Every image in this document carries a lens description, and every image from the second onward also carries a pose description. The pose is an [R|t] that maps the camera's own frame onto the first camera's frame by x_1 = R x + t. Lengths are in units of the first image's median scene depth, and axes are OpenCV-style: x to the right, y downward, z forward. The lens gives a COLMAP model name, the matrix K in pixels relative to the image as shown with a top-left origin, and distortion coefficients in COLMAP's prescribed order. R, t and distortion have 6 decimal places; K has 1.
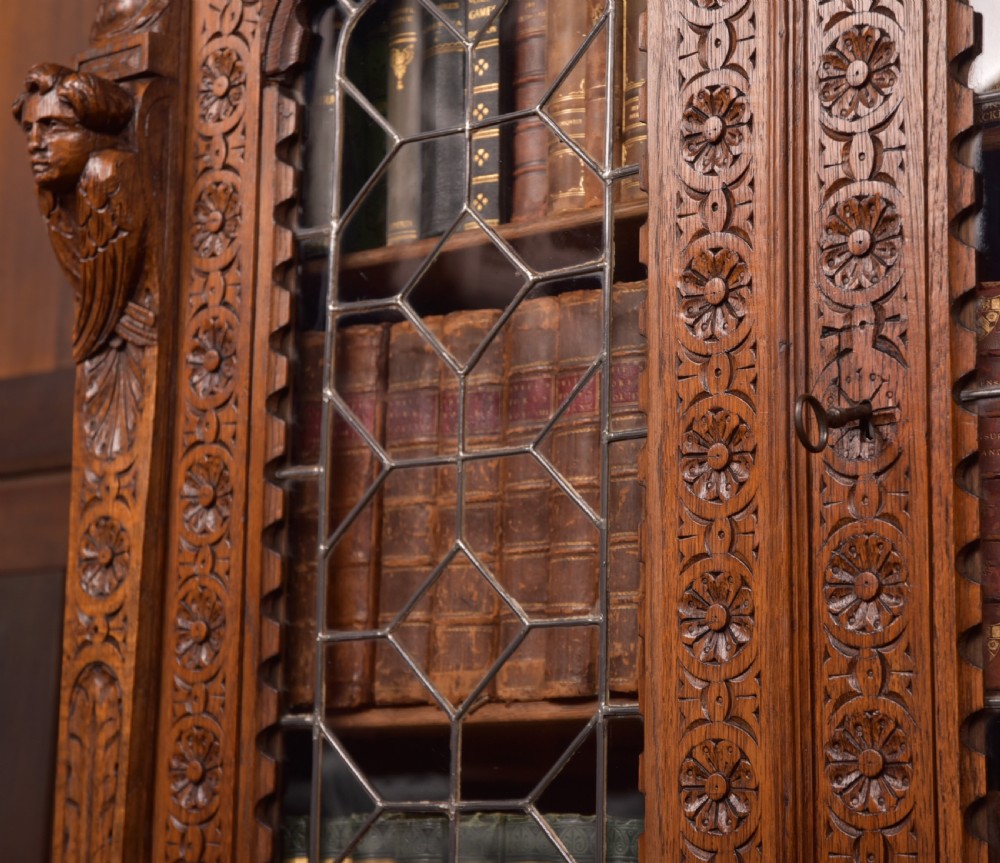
lens RADIAL K [[2466.5, 0, 500.8], [0, 2466.5, 432.2], [0, 0, 1]] dist [0.137806, 0.516087]
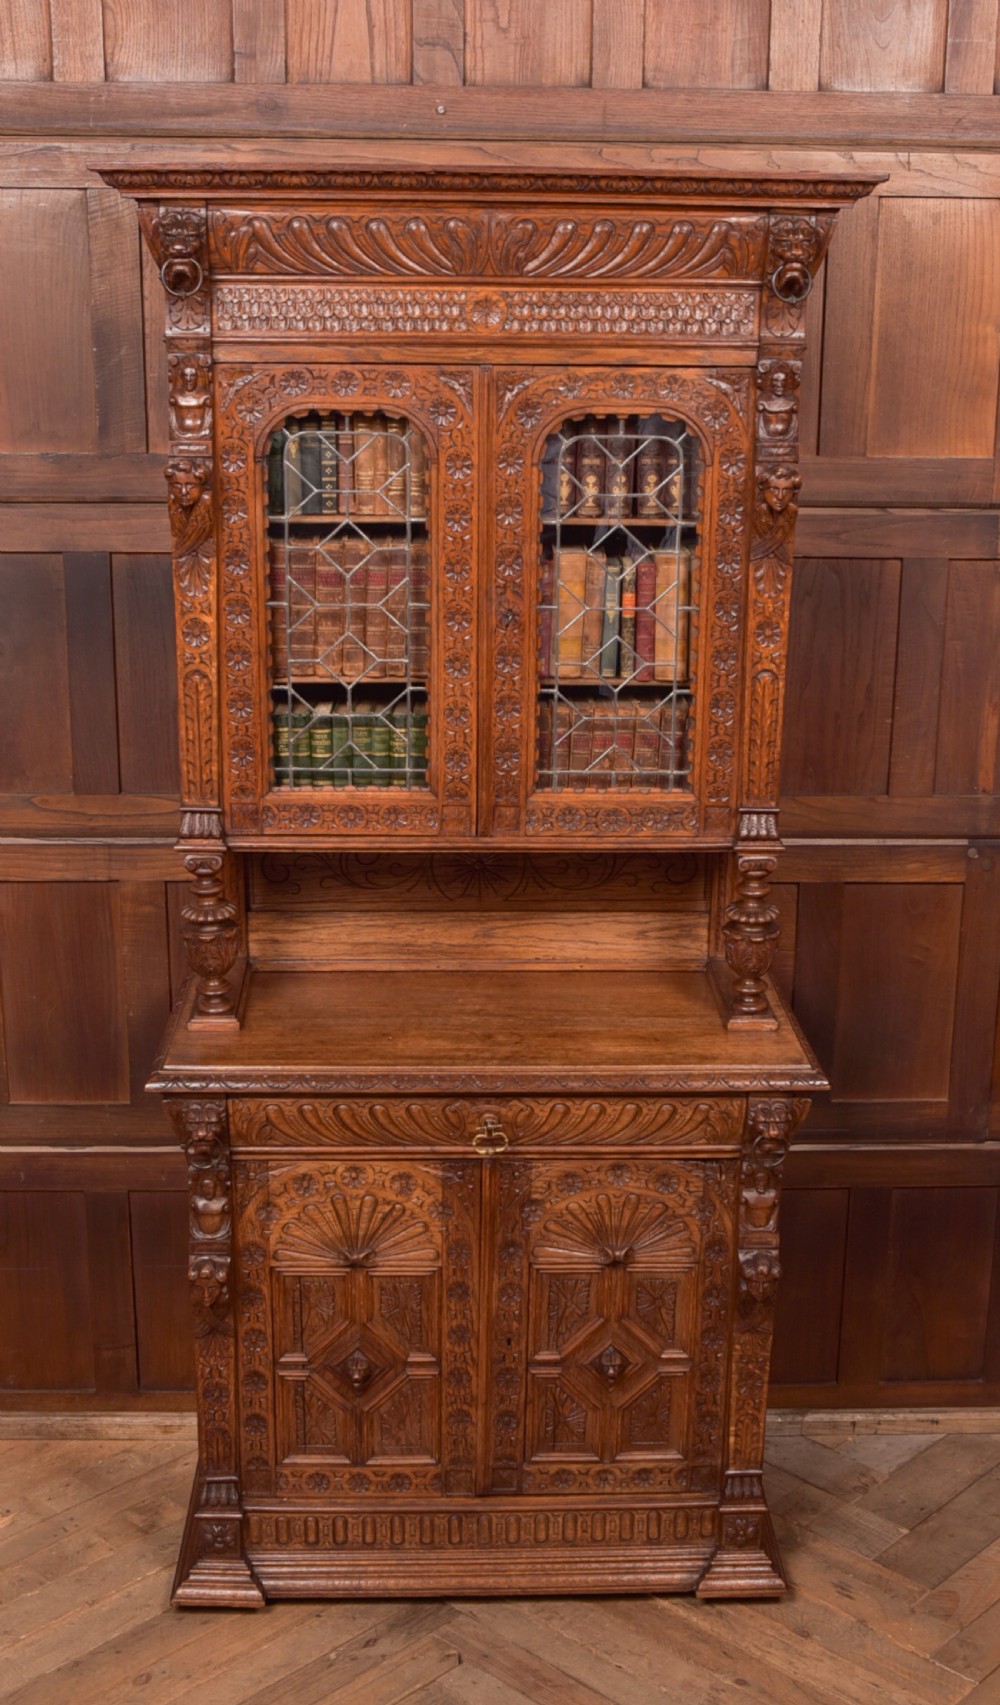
lens RADIAL K [[2121.2, 0, 521.1], [0, 2121.2, 920.0], [0, 0, 1]] dist [-0.093935, 0.133412]
pose [[0.756407, -0.216070, 0.617383, -1.449793], [-0.113685, 0.886072, 0.449391, -0.788135], [-0.644145, -0.410110, 0.645667, -0.914272]]
